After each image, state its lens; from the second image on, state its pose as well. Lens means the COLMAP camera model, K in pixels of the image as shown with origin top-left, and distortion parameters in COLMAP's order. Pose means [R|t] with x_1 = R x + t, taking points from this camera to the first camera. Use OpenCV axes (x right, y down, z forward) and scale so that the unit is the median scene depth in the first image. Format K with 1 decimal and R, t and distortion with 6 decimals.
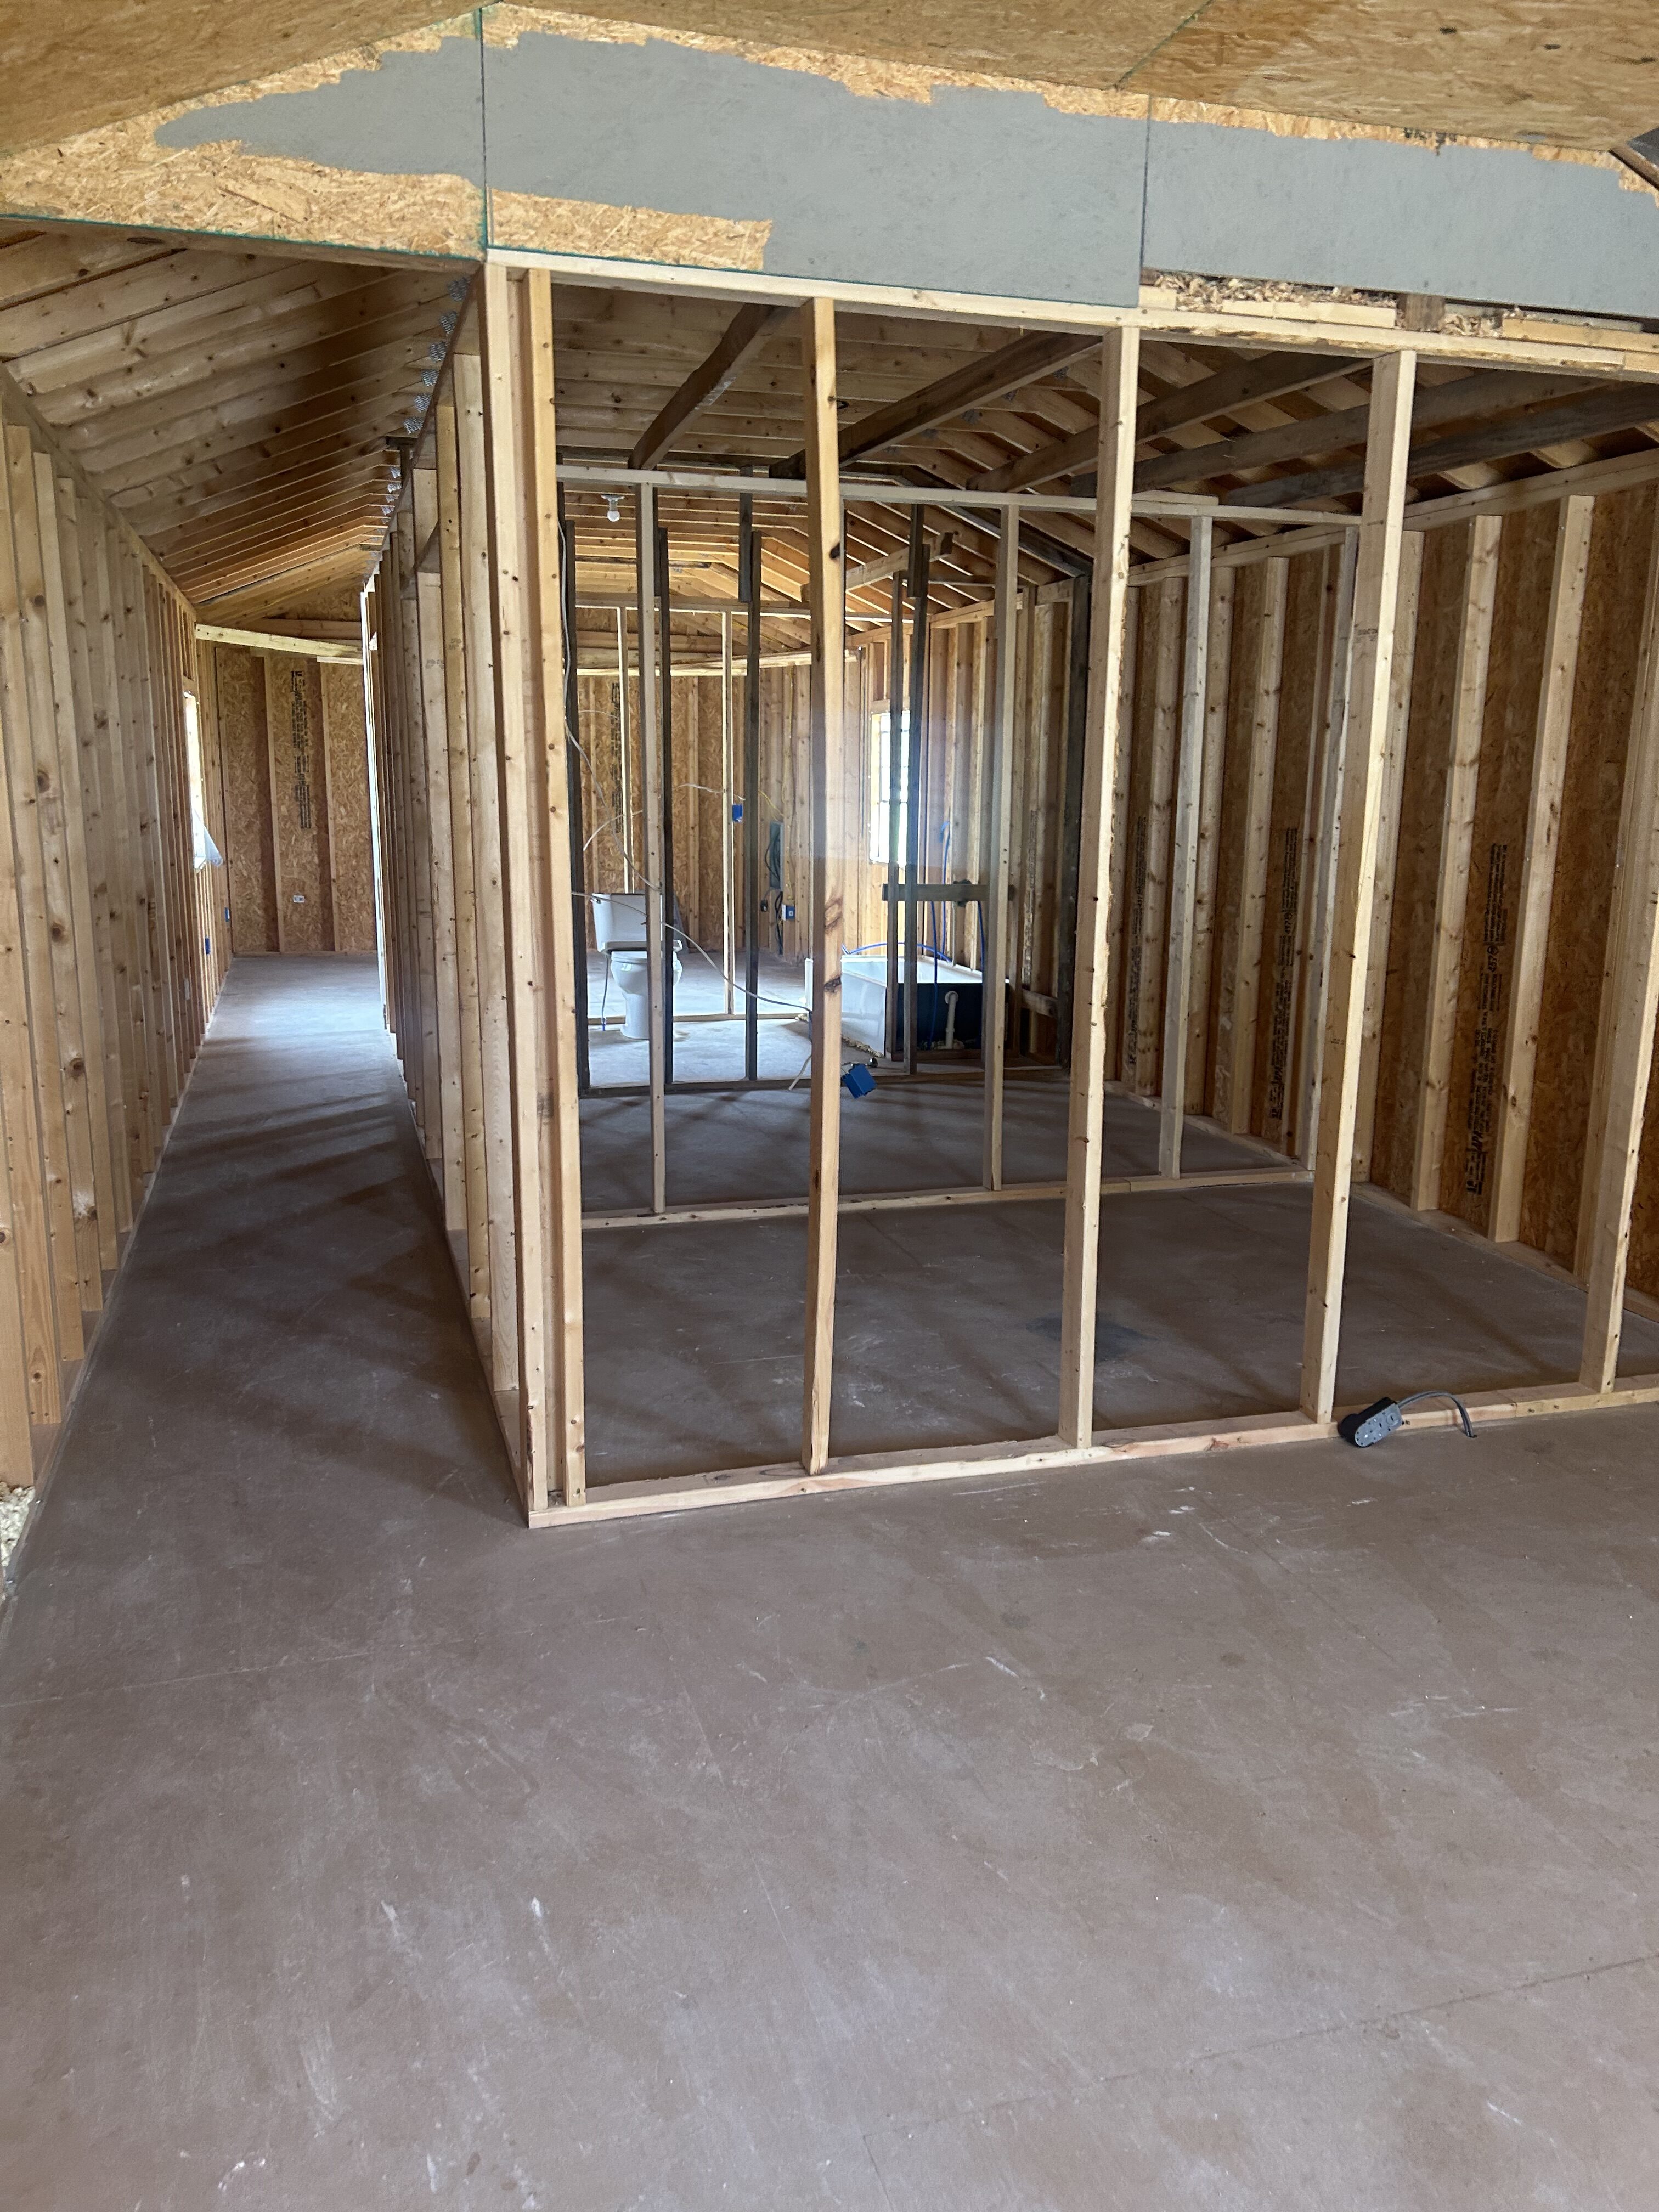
lens RADIAL K [[1673.1, 0, 836.6], [0, 1673.1, 1115.0], [0, 0, 1]] dist [0.042981, -0.042213]
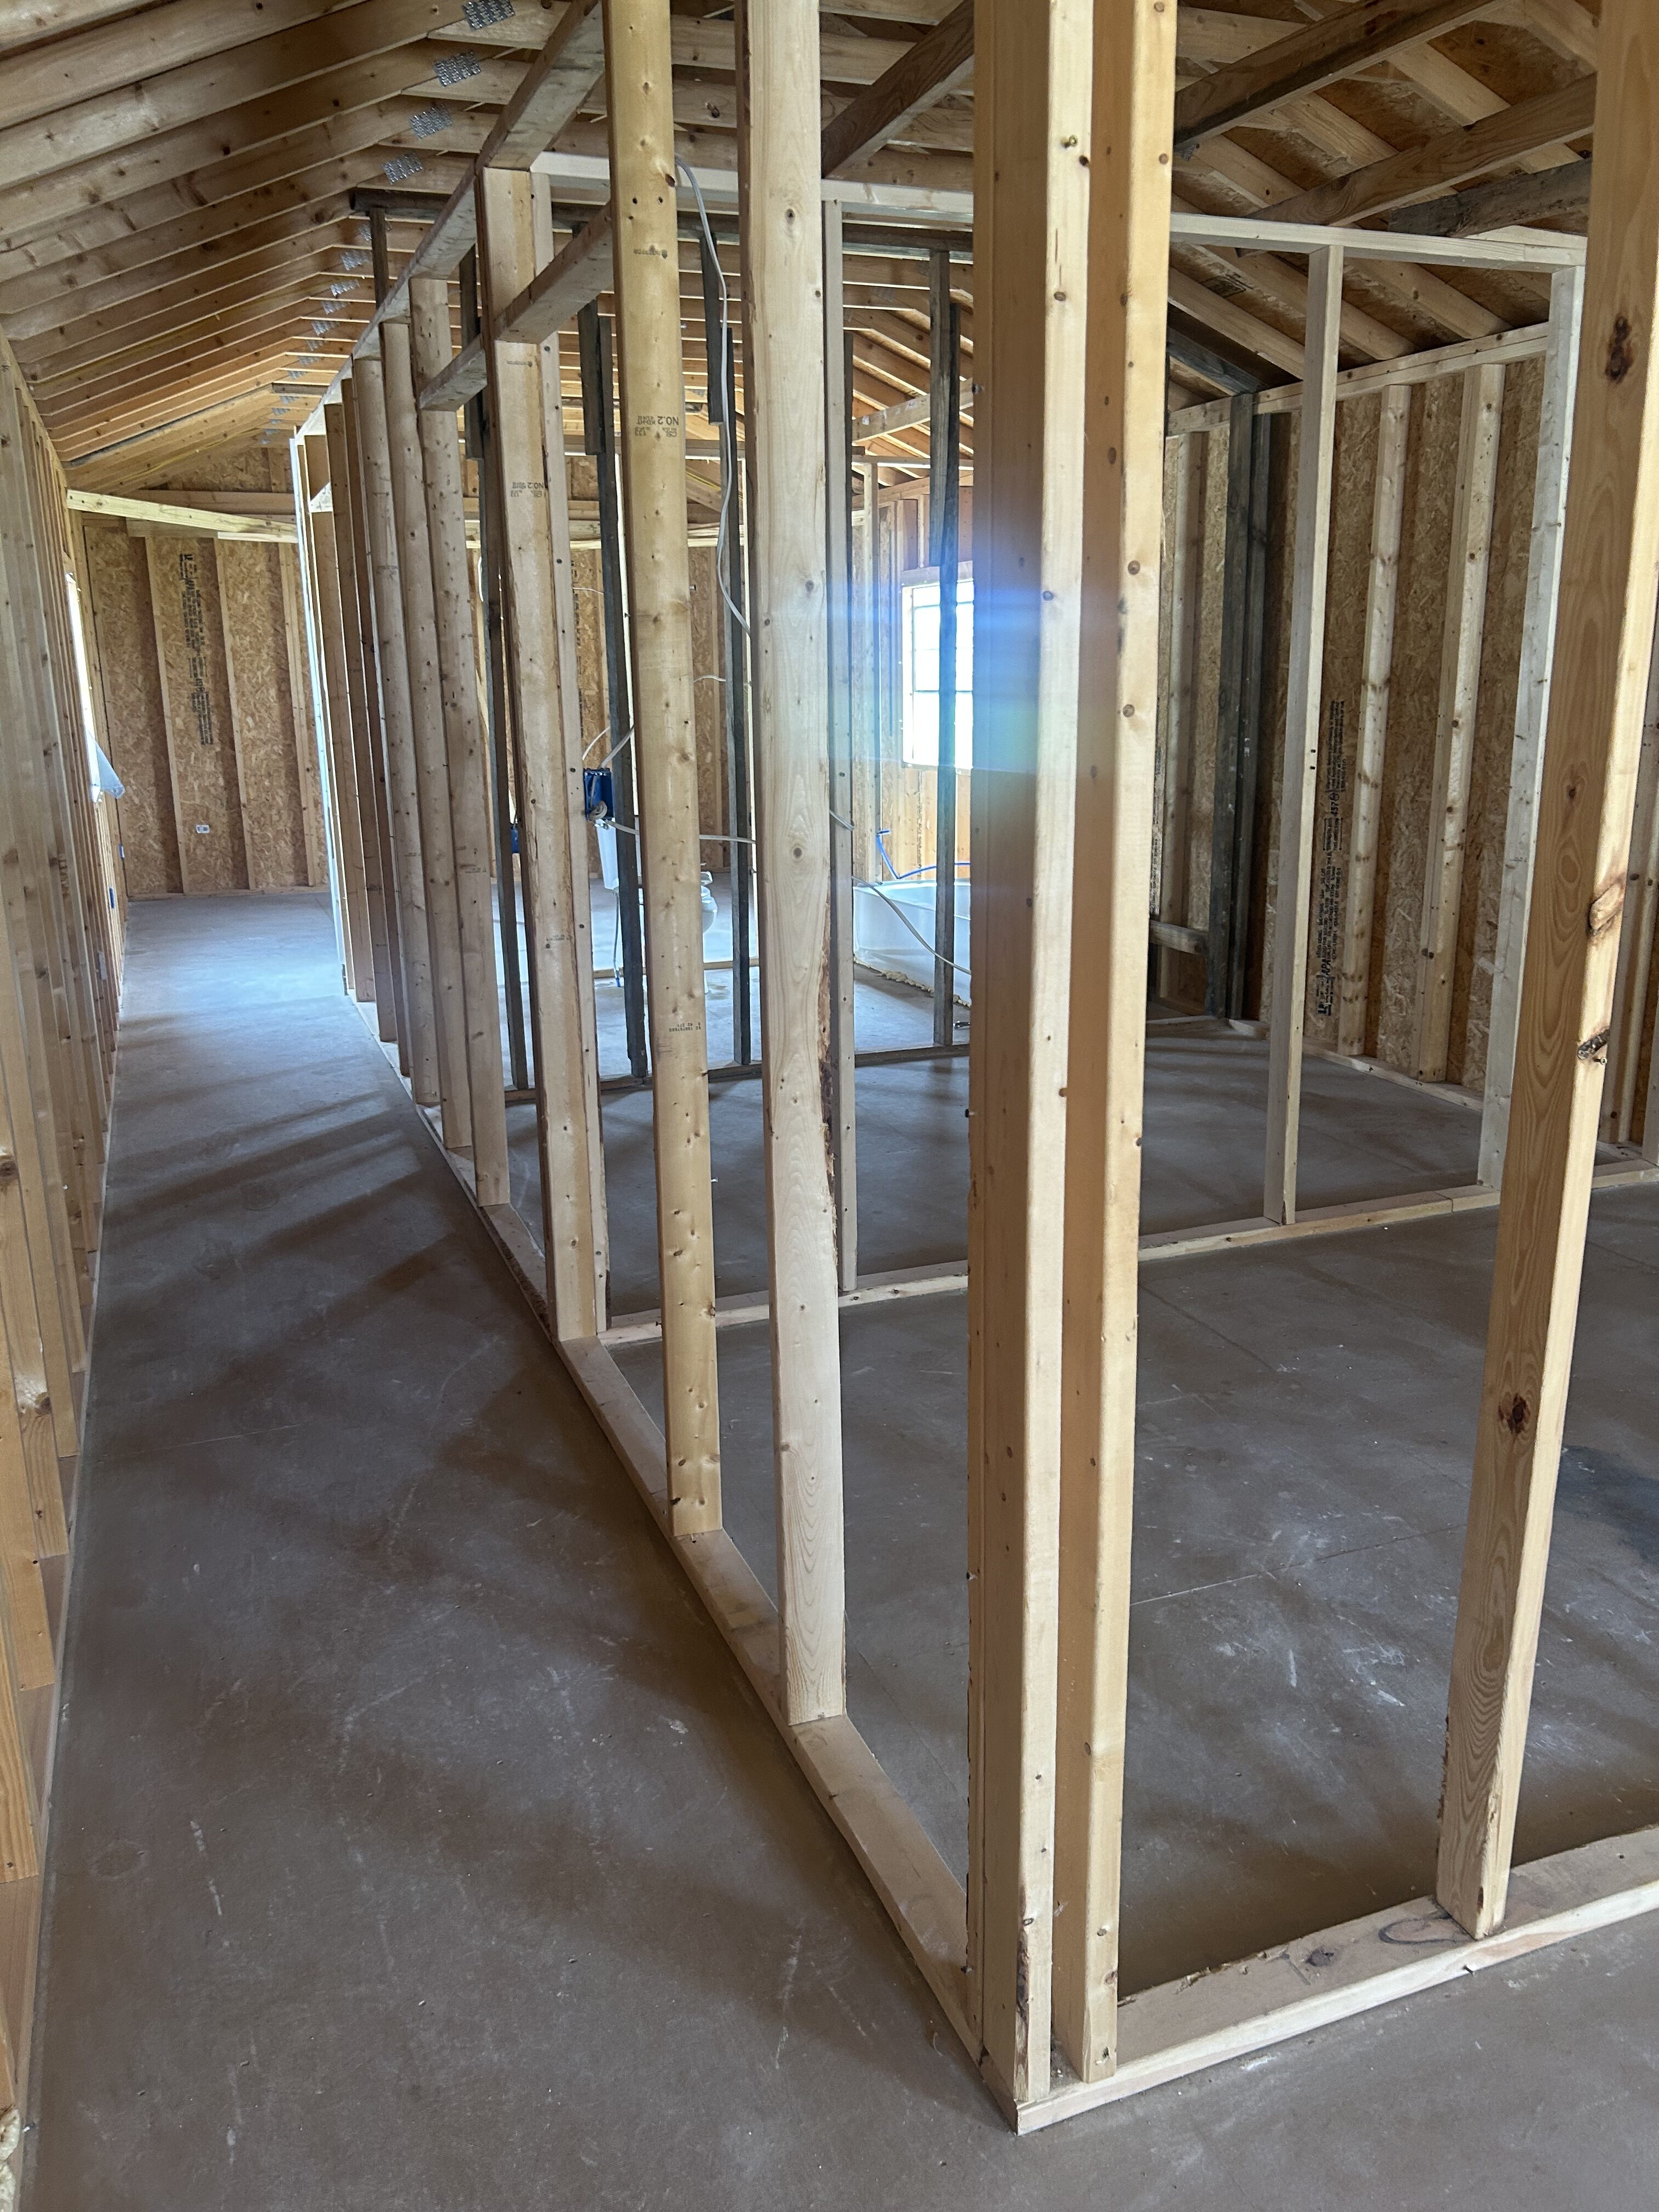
lens RADIAL K [[1673.1, 0, 838.6], [0, 1673.1, 1102.6], [0, 0, 1]] dist [0.042981, -0.042213]
pose [[0.996731, -0.043458, 0.068113, -0.145320], [0.039796, 0.997735, 0.054232, -0.054616], [-0.070315, -0.051344, 0.996203, 0.285974]]
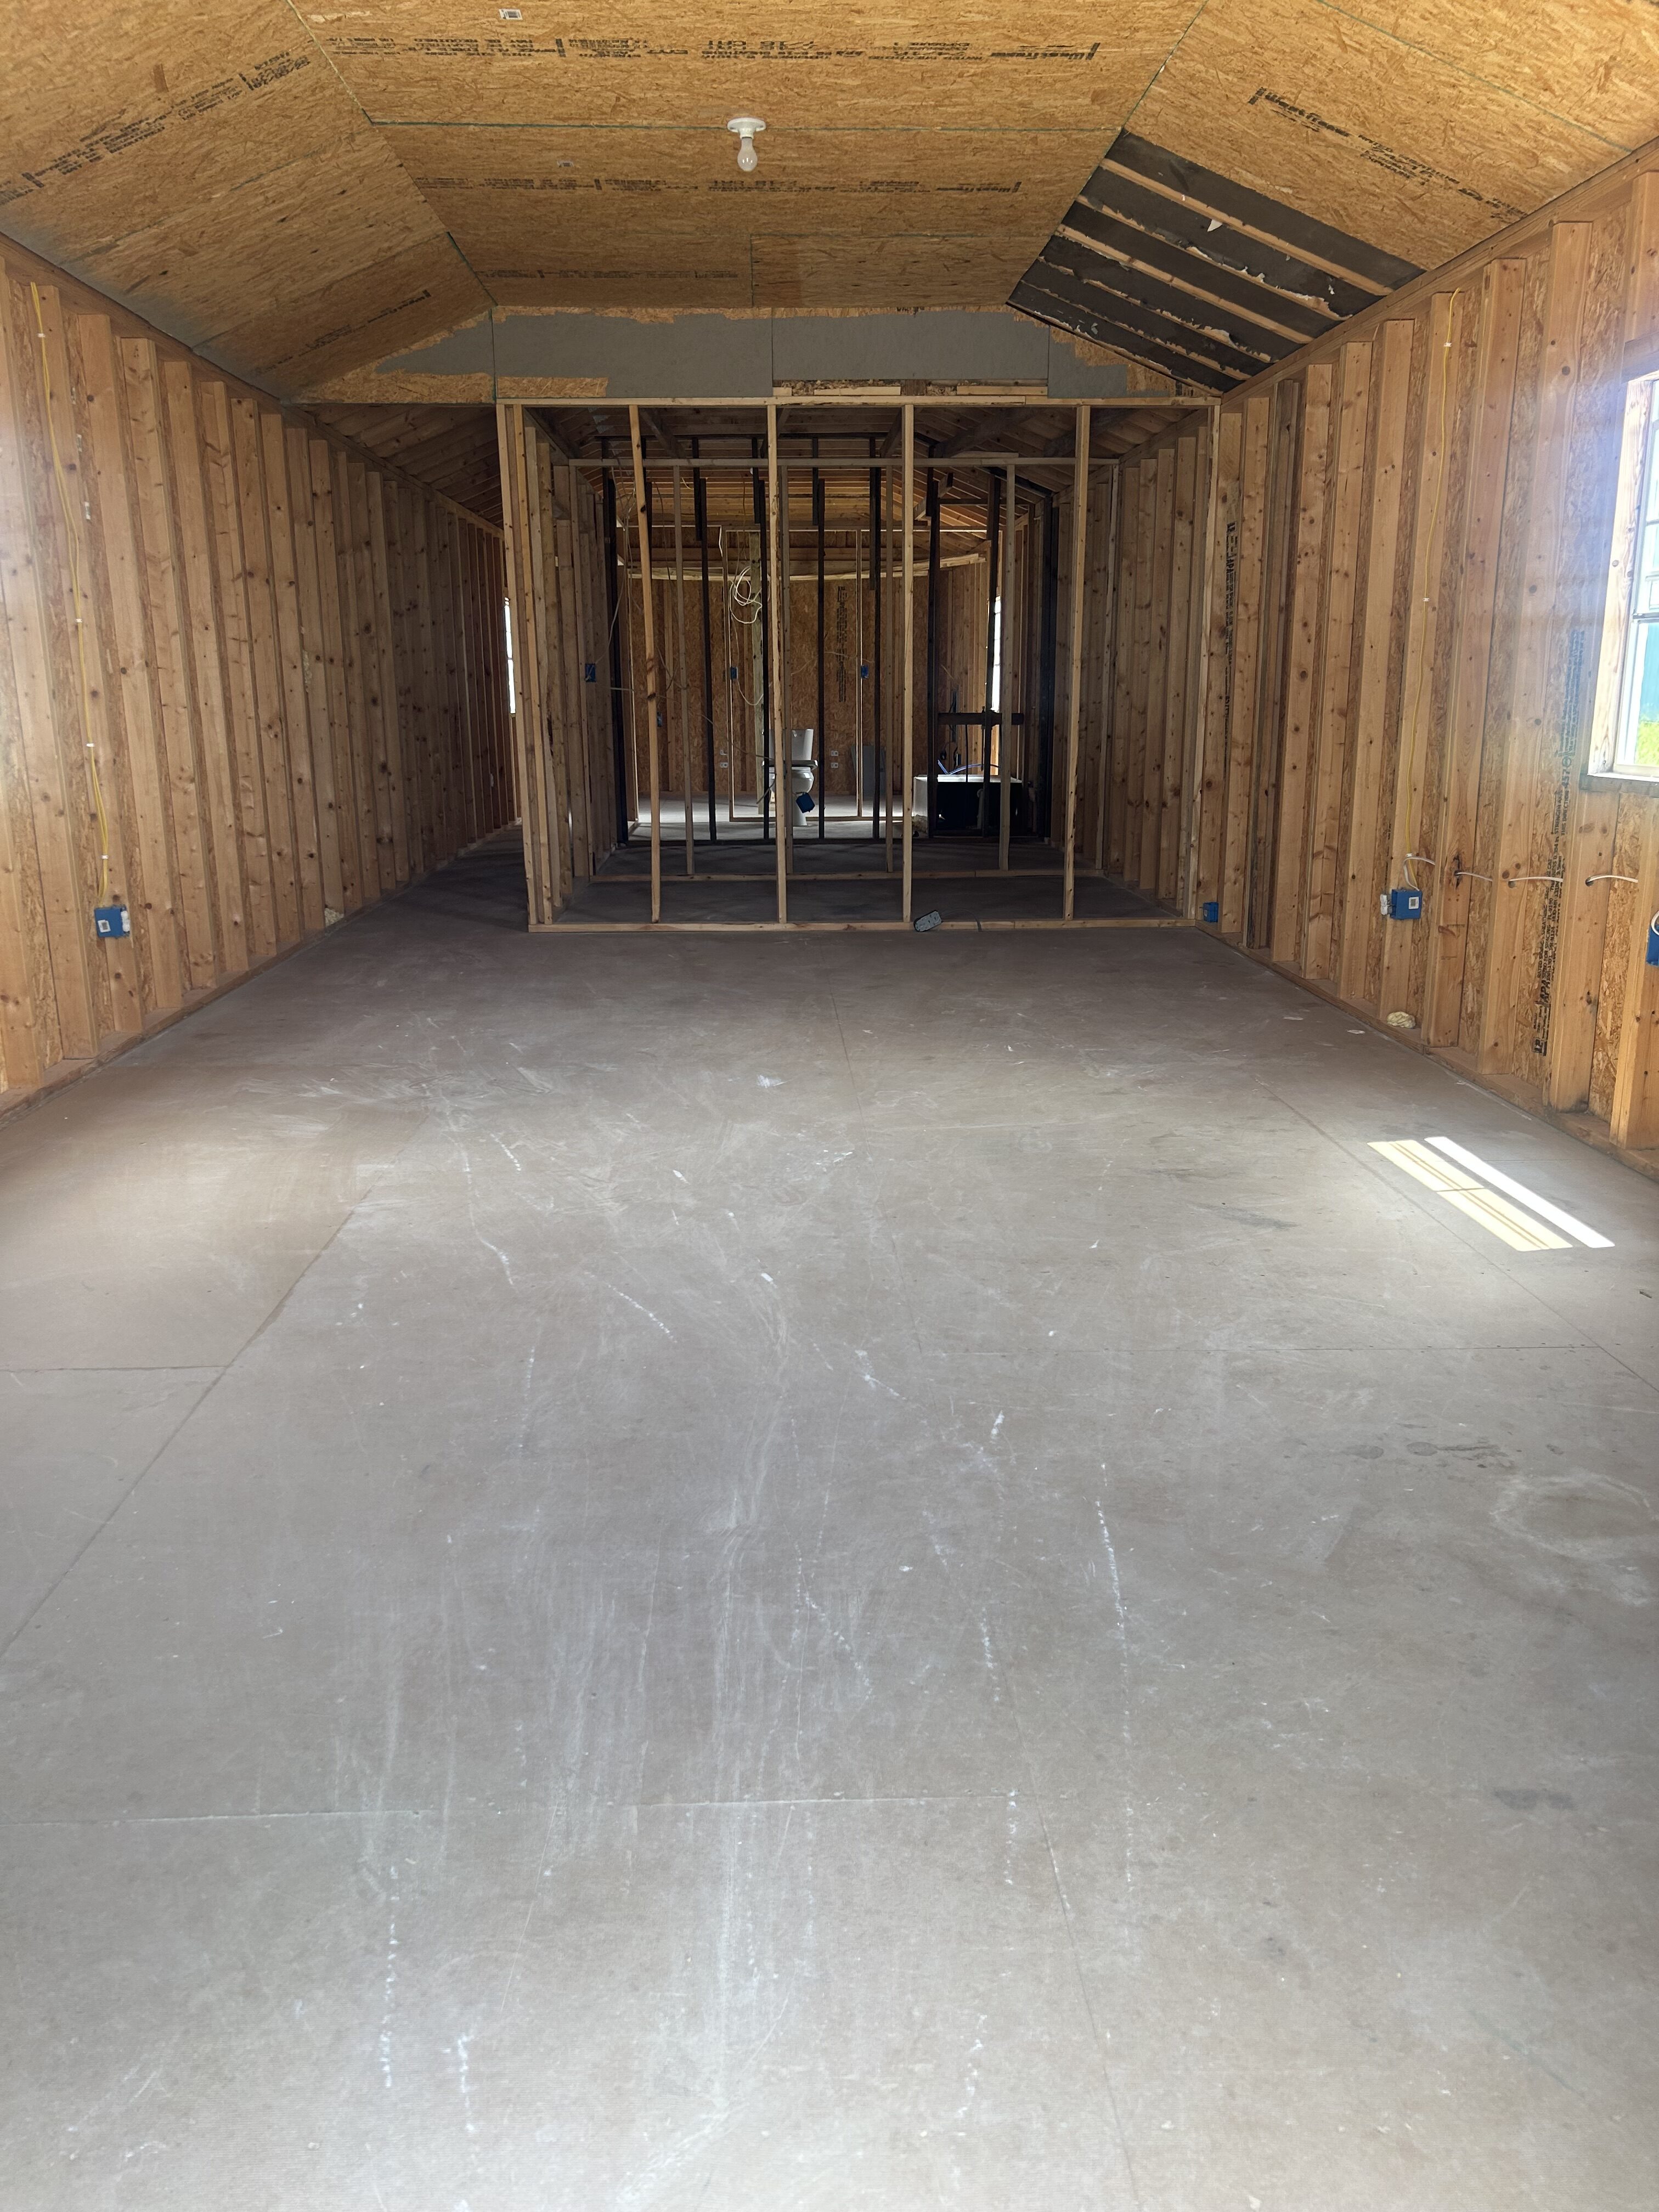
lens RADIAL K [[1673.1, 0, 810.9], [0, 1673.1, 1106.7], [0, 0, 1]] dist [0.042981, -0.042213]
pose [[0.965136, 0.047475, -0.257407, 0.463230], [-0.036574, 0.998226, 0.046975, 0.205189], [0.259181, -0.035923, 0.965161, -0.669076]]
